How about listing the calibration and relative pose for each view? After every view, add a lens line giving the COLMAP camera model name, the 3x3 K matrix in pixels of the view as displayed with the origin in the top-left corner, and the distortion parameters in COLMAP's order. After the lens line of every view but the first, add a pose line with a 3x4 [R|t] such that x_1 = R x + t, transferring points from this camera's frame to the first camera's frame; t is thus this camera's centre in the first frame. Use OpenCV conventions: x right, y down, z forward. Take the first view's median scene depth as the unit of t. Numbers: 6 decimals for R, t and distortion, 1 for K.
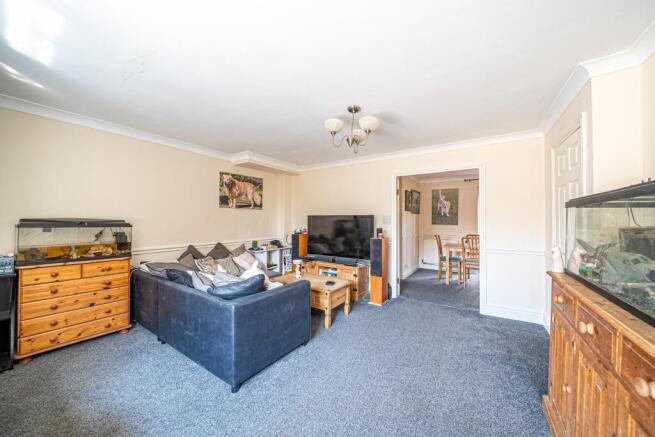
lens RADIAL K [[234.8, 0, 324.6], [0, 234.8, 218.1], [0, 0, 1]] dist [-0.012879, 0.000001]
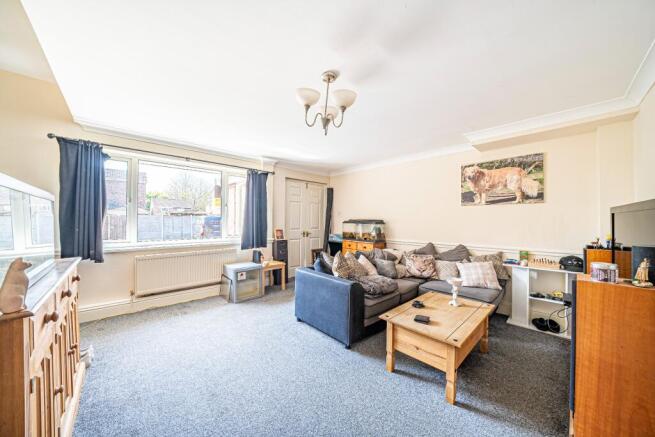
lens RADIAL K [[223.7, 0, 327.5], [0, 223.7, 218.5], [0, 0, 1]] dist [-0.022180, 0.000172]
pose [[-0.206794, -0.009388, -0.978339, 0.474849], [0.009559, 0.999887, -0.011615, 0.008909], [0.978338, -0.011754, -0.206681, 0.634029]]
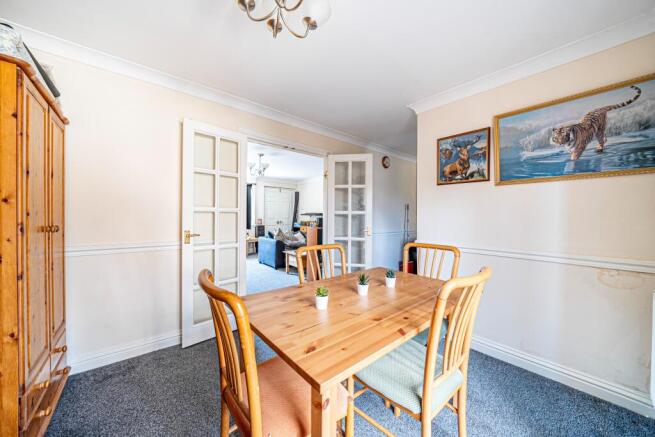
lens RADIAL K [[234.8, 0, 324.6], [0, 234.8, 218.1], [0, 0, 1]] dist [-0.012879, 0.000001]
pose [[-0.278822, 0.005325, -0.960328, 1.075795], [0.004817, 0.999980, 0.004146, 0.035909], [0.960331, -0.003470, -0.278842, 1.172651]]
